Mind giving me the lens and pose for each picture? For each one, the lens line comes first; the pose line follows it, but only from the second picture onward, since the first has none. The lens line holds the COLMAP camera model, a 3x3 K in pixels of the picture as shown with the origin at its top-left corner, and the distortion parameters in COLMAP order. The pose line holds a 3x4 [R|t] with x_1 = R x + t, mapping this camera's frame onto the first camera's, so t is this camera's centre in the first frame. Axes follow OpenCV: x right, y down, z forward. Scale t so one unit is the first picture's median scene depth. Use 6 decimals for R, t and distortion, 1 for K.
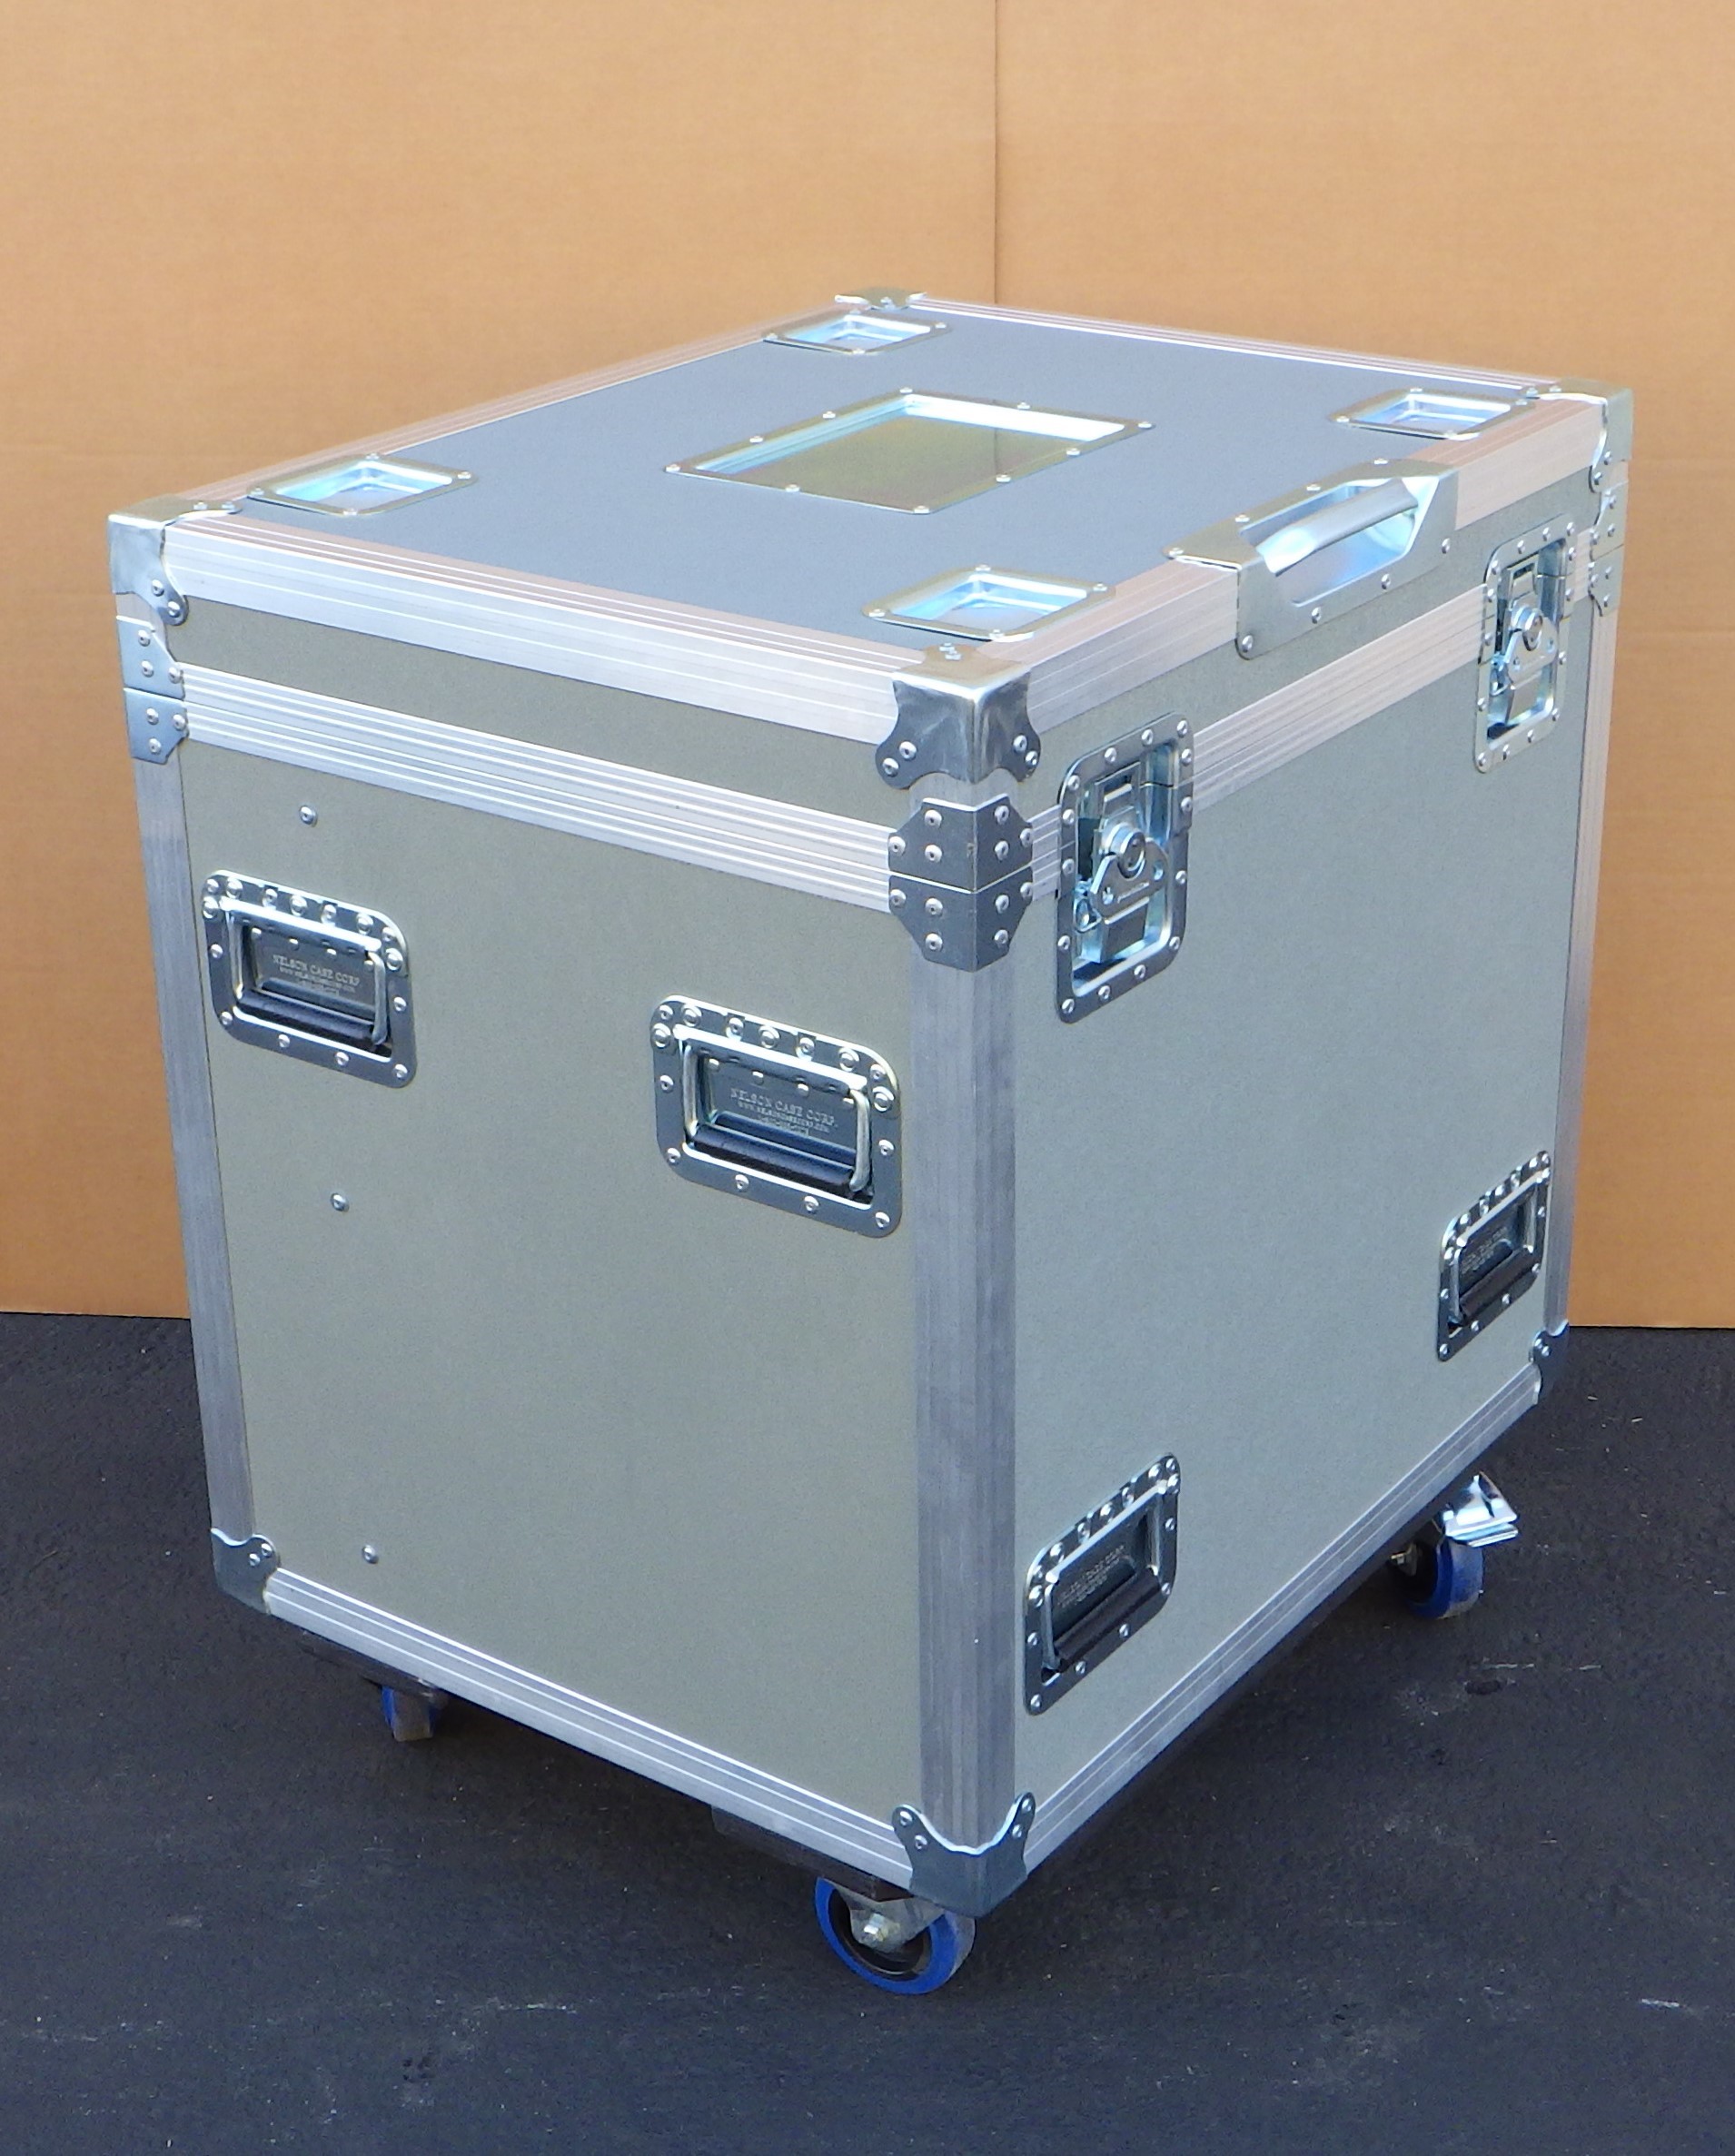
lens RADIAL K [[3455.3, 0, 867.5], [0, 3455.3, 1078.0], [0, 0, 1]] dist [0.007492, -0.031812]
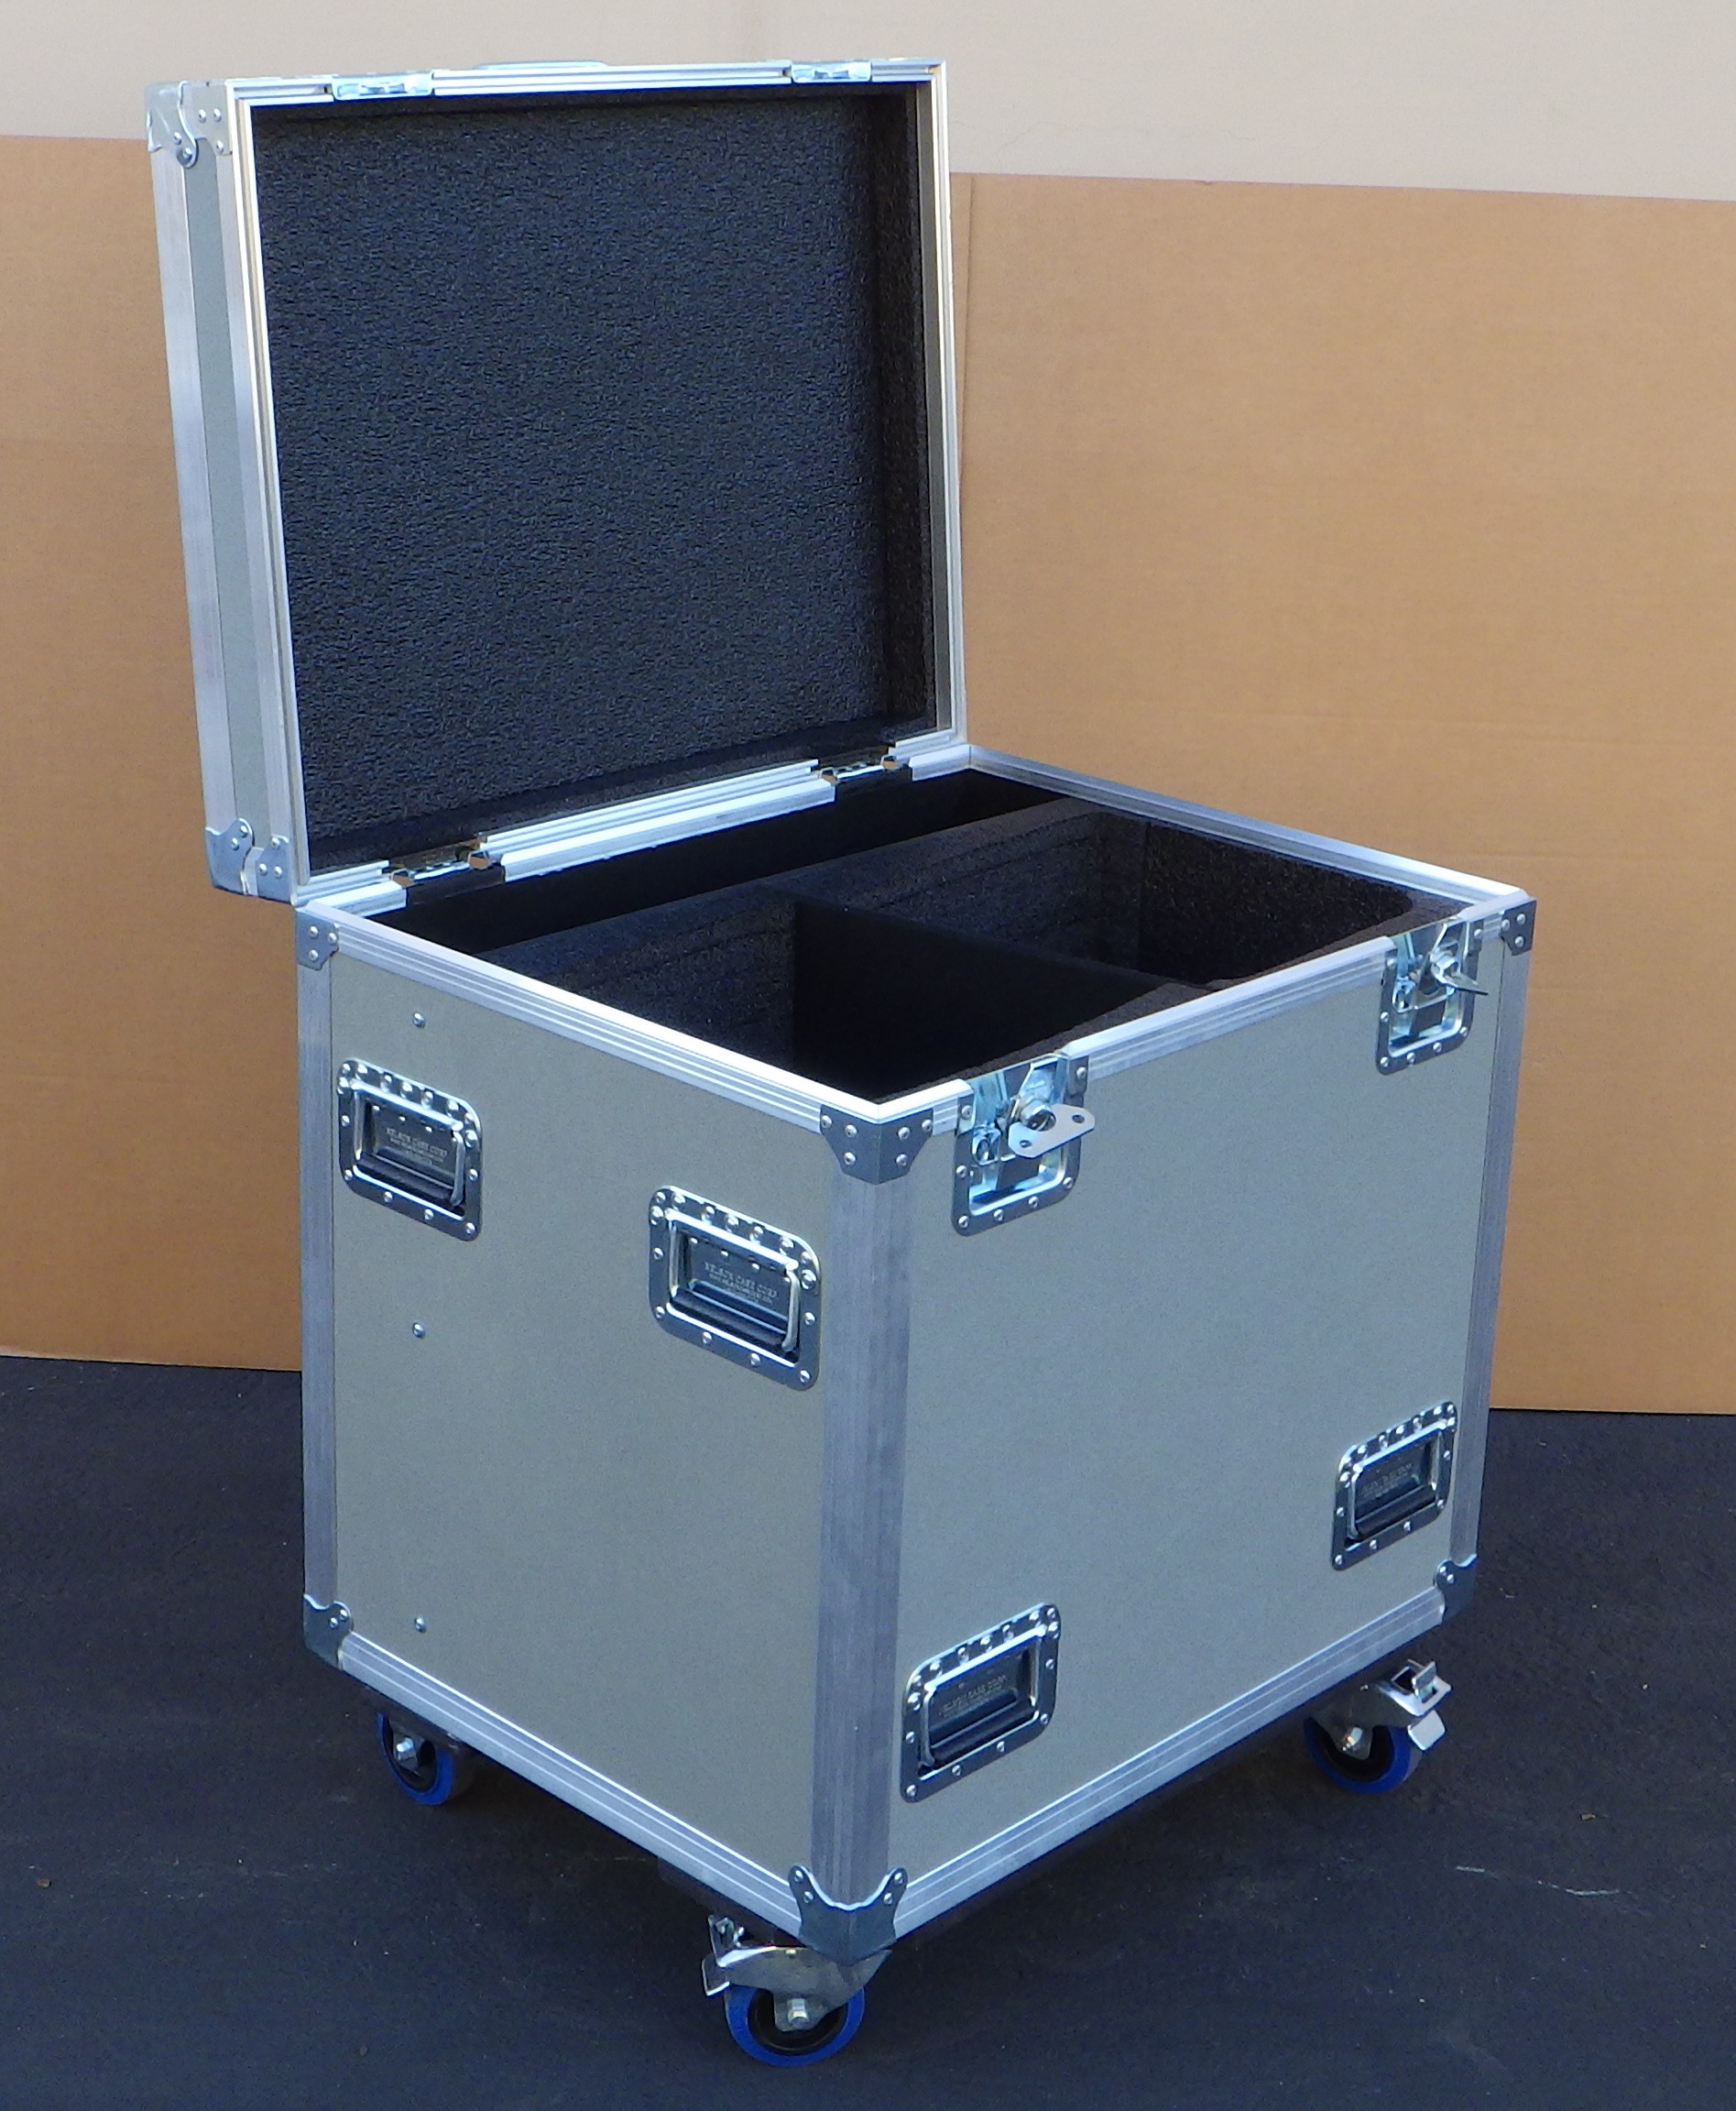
lens RADIAL K [[3493.9, 0, 829.4], [0, 3493.9, 920.7], [0, 0, 1]] dist [-0.032706, 0.205662]
pose [[0.988415, 0.087373, -0.124107, 0.145750], [-0.101668, 0.988271, -0.113950, 0.019389], [0.112695, 0.125248, 0.985704, -0.260336]]
